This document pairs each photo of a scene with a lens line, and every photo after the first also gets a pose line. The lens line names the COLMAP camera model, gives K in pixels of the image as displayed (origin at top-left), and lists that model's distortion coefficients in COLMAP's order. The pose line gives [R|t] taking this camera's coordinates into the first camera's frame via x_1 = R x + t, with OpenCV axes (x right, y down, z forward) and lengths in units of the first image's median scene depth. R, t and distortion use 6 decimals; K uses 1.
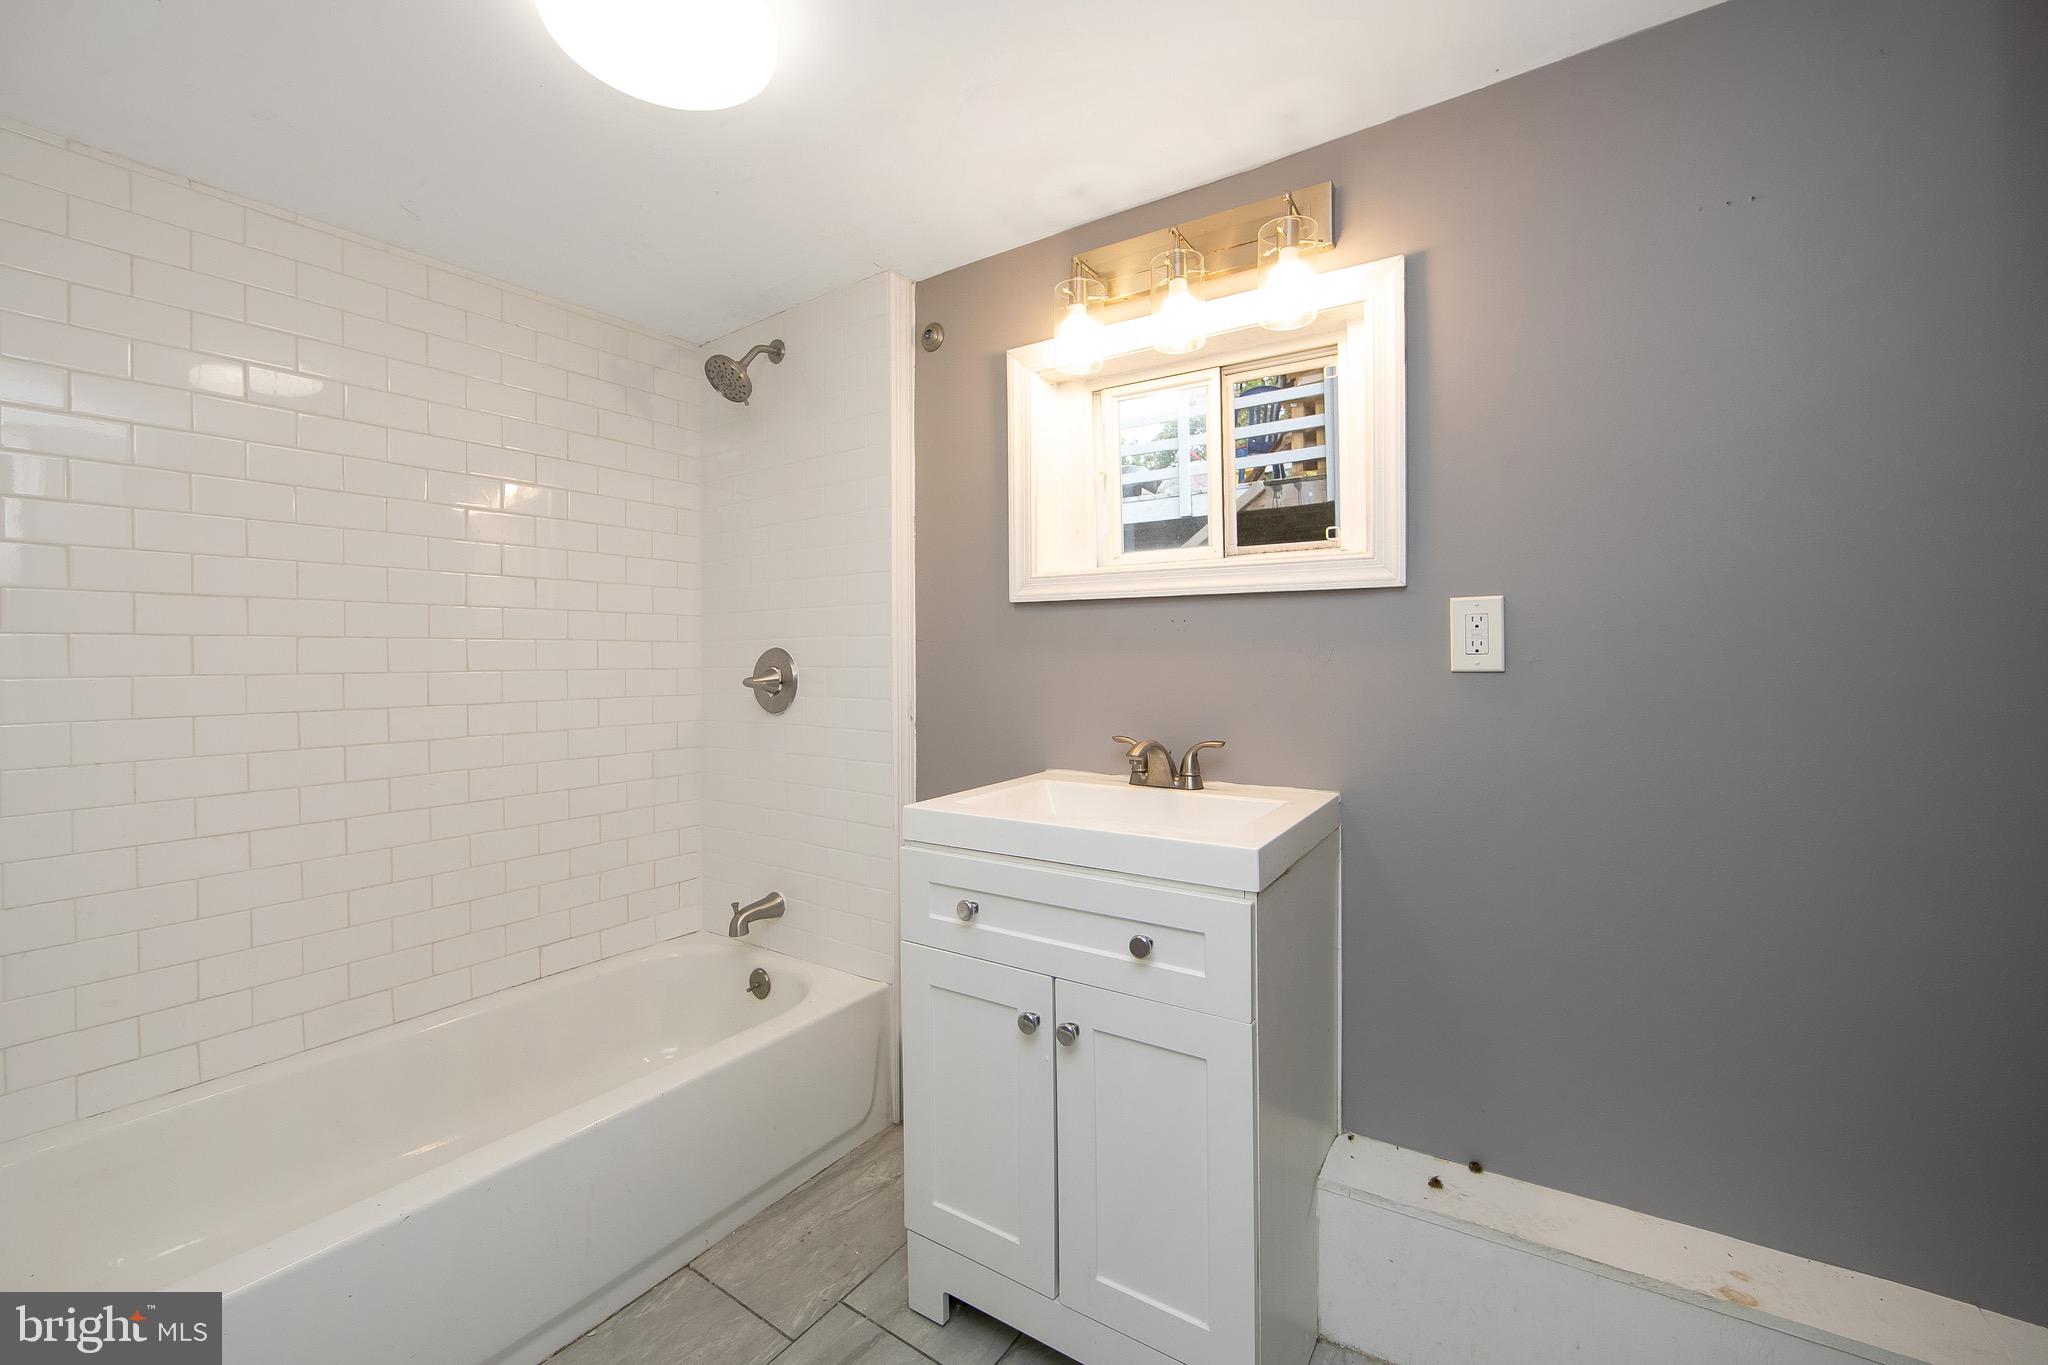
lens RADIAL K [[811.5, 0, 1022.7], [0, 811.5, 658.7], [0, 0, 1]] dist [-0.013092, 0.001170]
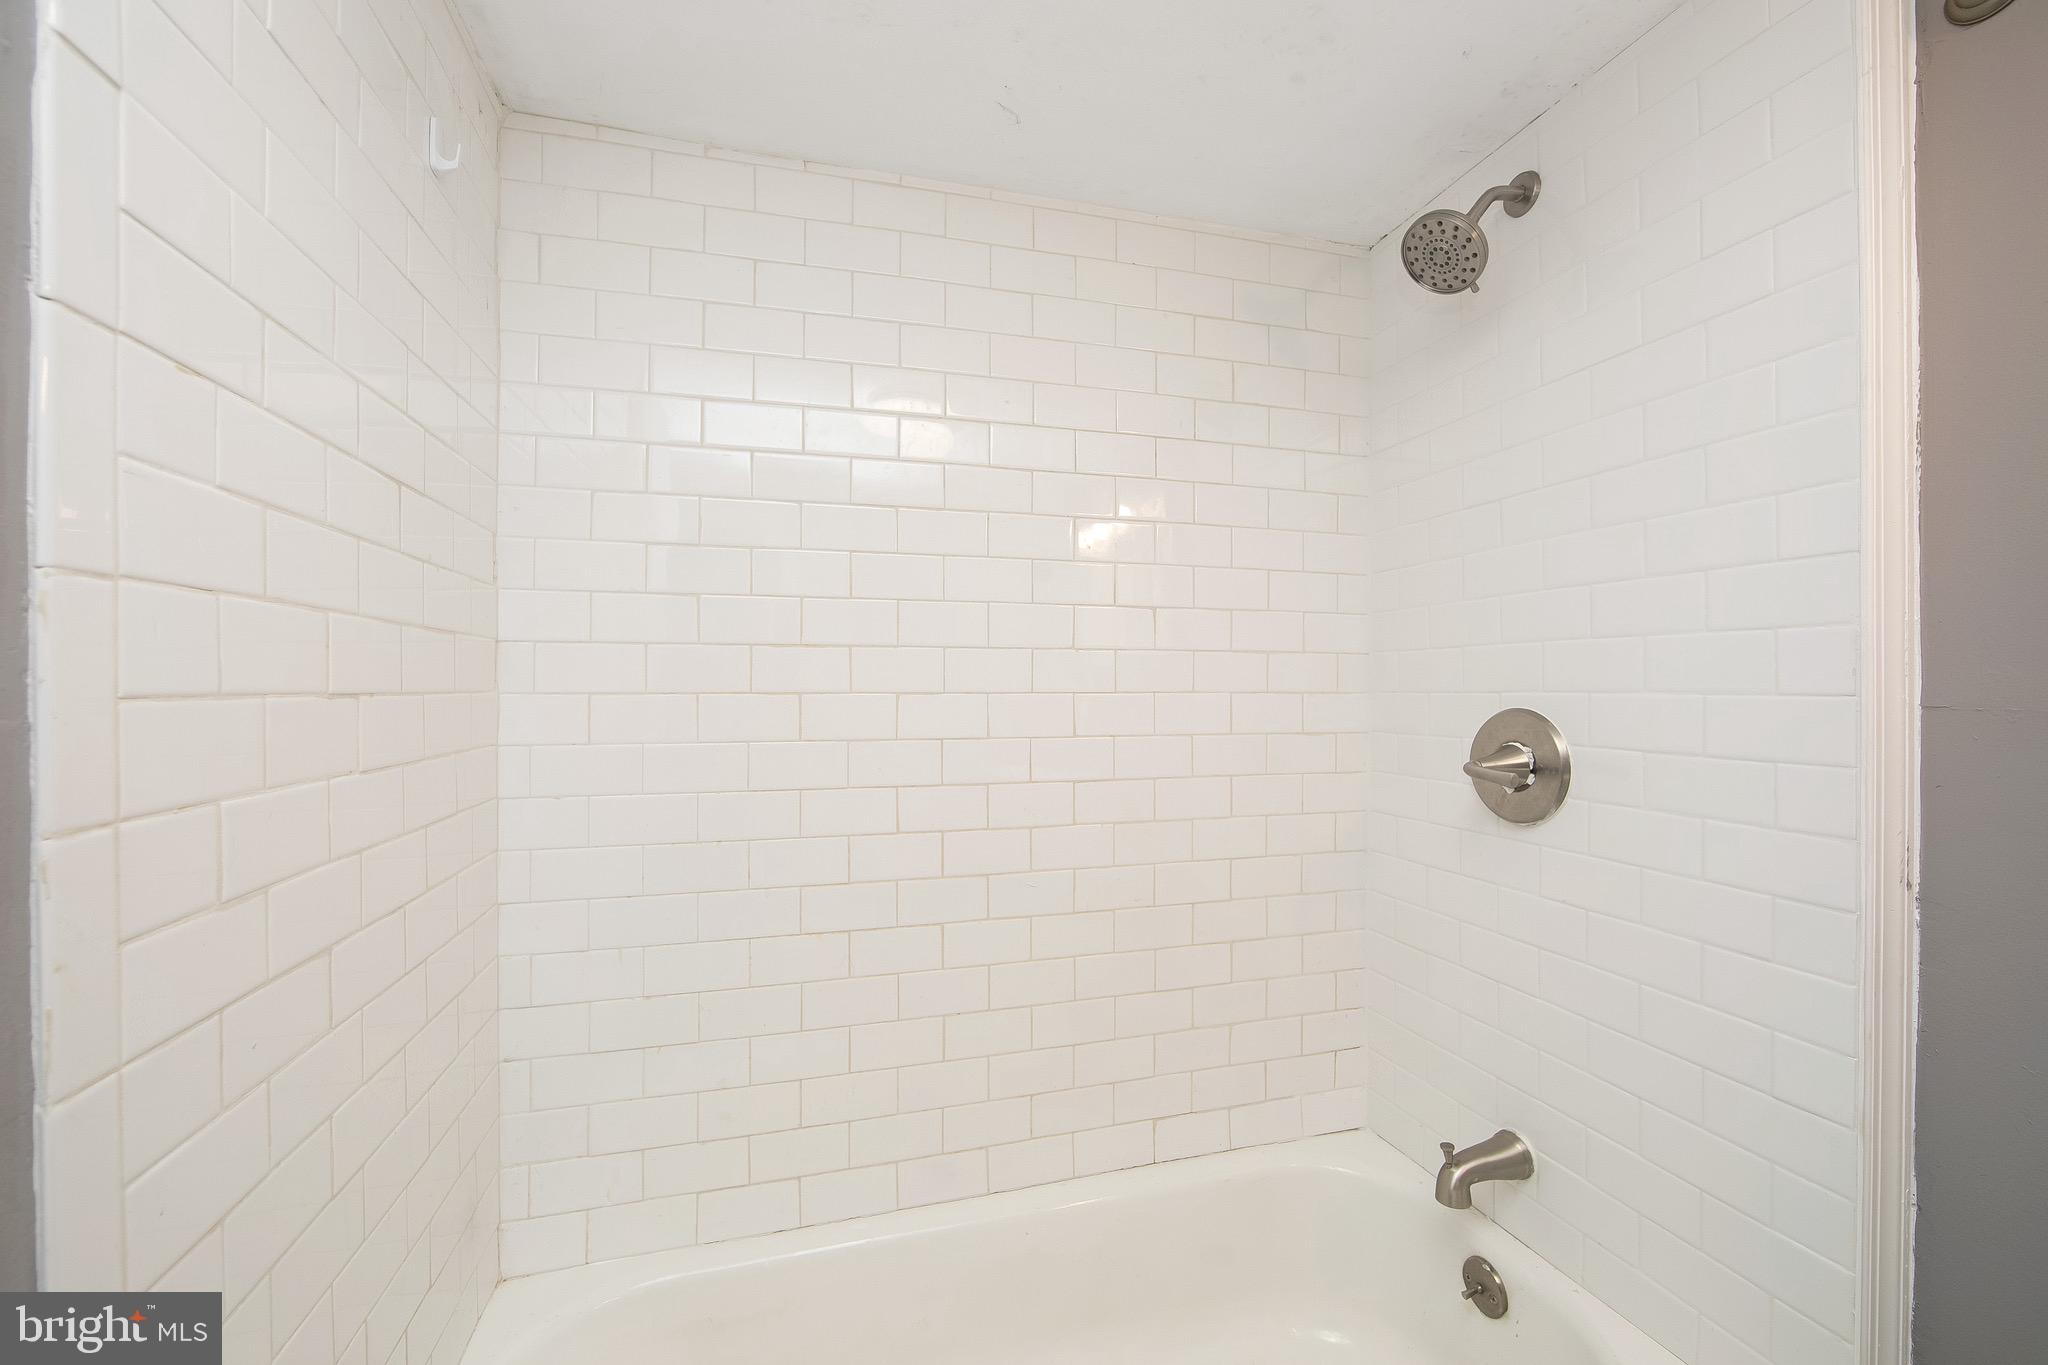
lens RADIAL K [[811.5, 0, 1023.9], [0, 811.5, 688.1], [0, 0, 1]] dist [-0.013092, 0.001170]
pose [[0.776731, 0.011603, -0.629726, -0.223685], [-0.007182, 0.999928, 0.009566, -0.031430], [0.629791, -0.002908, 0.776759, 0.343395]]
